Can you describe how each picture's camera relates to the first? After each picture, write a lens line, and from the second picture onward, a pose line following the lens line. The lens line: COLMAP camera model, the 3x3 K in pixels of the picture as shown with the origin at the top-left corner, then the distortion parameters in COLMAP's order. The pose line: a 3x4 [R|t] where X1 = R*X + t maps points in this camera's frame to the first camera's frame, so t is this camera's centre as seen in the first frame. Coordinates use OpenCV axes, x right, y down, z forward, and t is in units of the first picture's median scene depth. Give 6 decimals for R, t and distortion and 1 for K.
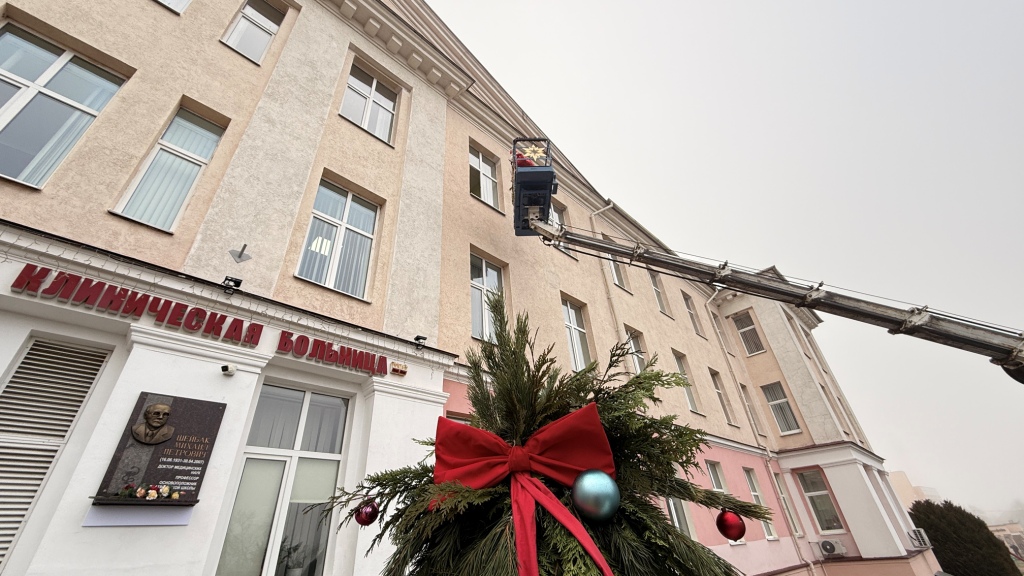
lens RADIAL K [[407.1, 0, 506.0], [0, 407.1, 289.3], [0, 0, 1]] dist [-0.003843, -0.000439]
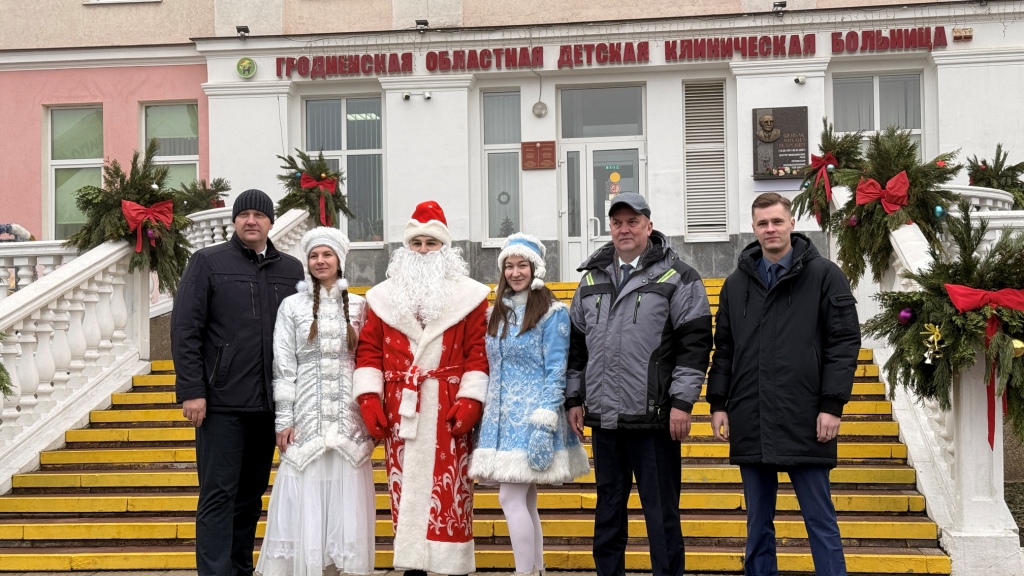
lens RADIAL K [[1397.9, 0, 511.1], [0, 1397.9, 289.5], [0, 0, 1]] dist [0.036047, 0.000000]
pose [[0.628741, 0.014640, -0.777477, 2.091279], [0.400811, 0.850675, 0.340152, -1.065260], [0.666360, -0.525488, 0.528987, -2.176501]]
